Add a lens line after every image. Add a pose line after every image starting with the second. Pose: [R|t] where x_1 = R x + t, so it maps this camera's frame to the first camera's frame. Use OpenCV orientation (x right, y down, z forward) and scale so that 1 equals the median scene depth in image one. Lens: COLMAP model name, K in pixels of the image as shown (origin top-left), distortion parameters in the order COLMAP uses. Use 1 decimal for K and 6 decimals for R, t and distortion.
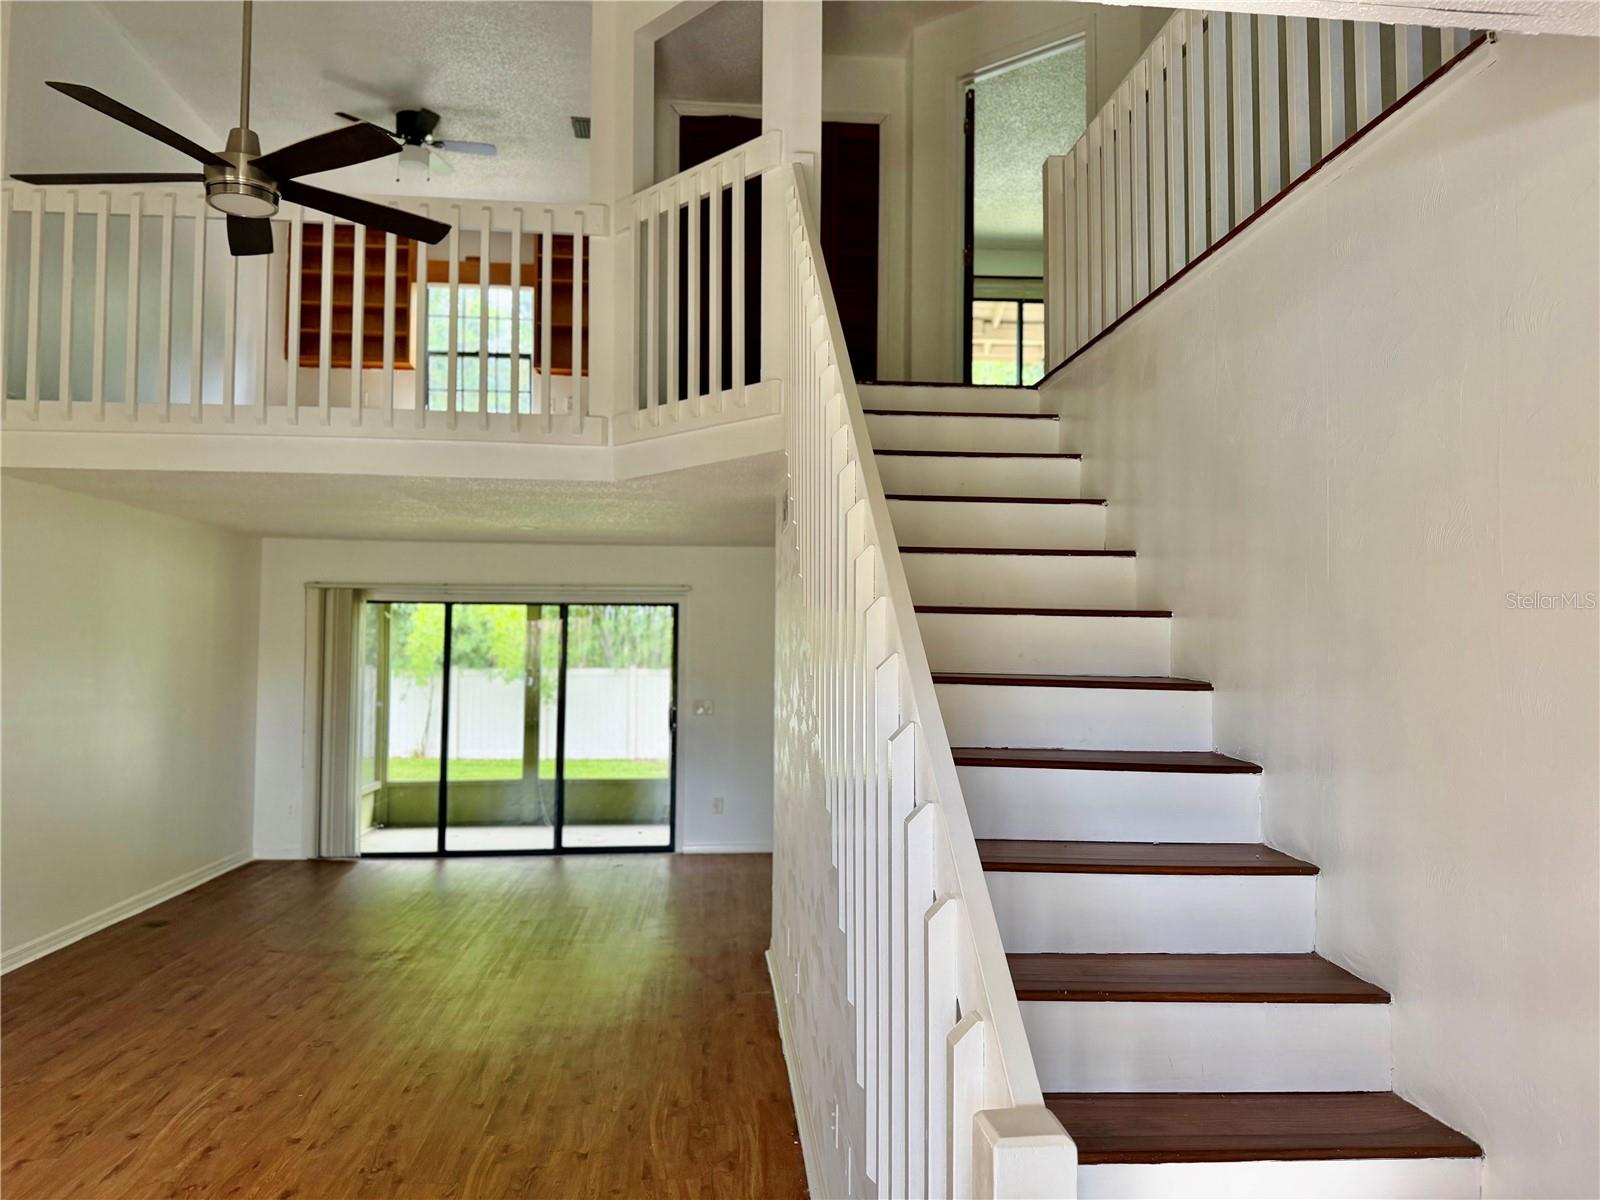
lens RADIAL K [[1132.7, 0, 799.7], [0, 1132.7, 592.3], [0, 0, 1]] dist [0.018422, -0.019801]
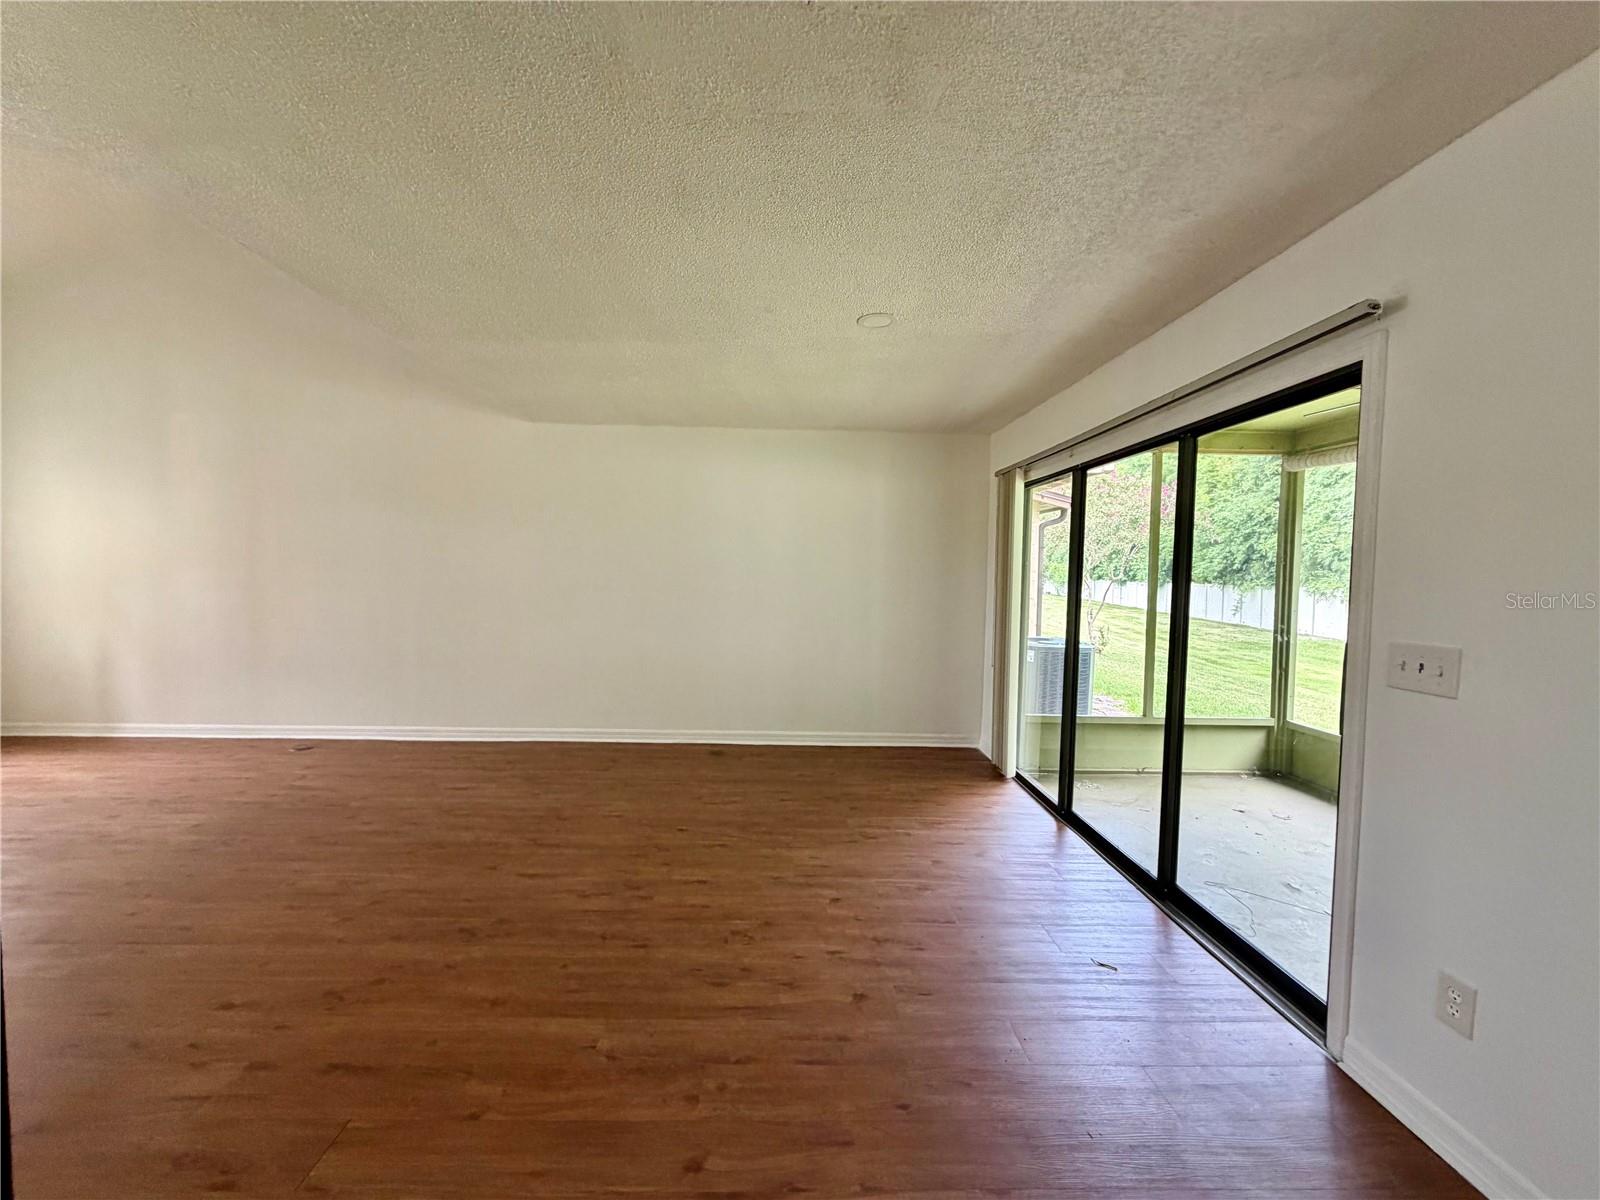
lens RADIAL K [[637.4, 0, 798.2], [0, 637.4, 598.2], [0, 0, 1]] dist [0.001953, -0.000117]
pose [[-0.052824, 0.034097, -0.998022, 0.221762], [0.028602, 0.999059, 0.032618, 0.156453], [0.998194, -0.026822, -0.053750, 1.823625]]
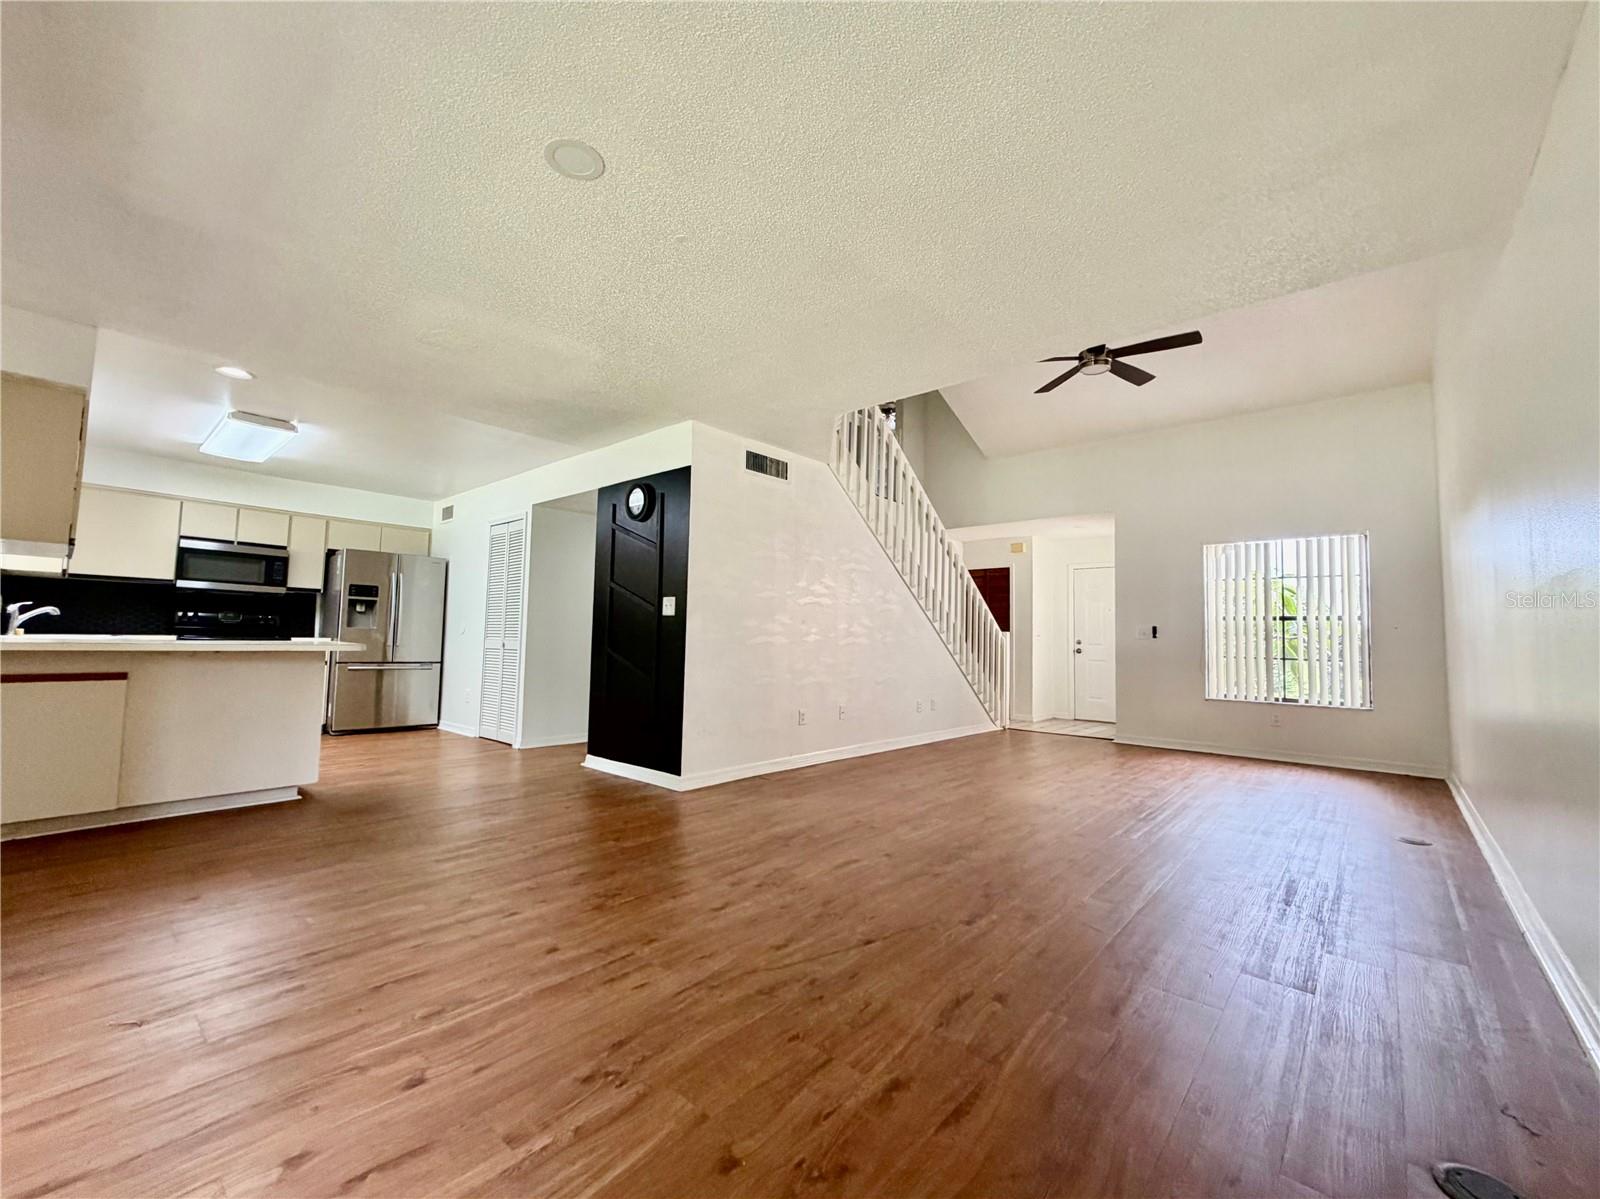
lens RADIAL K [[658.0, 0, 800.0], [0, 658.0, 599.5], [0, 0, 1]] dist [0.000585, -0.000039]
pose [[-0.693725, 0.021268, 0.719925, -0.915528], [-0.062156, 0.994067, -0.089260, 0.248356], [-0.717553, -0.106670, -0.688288, 2.058945]]
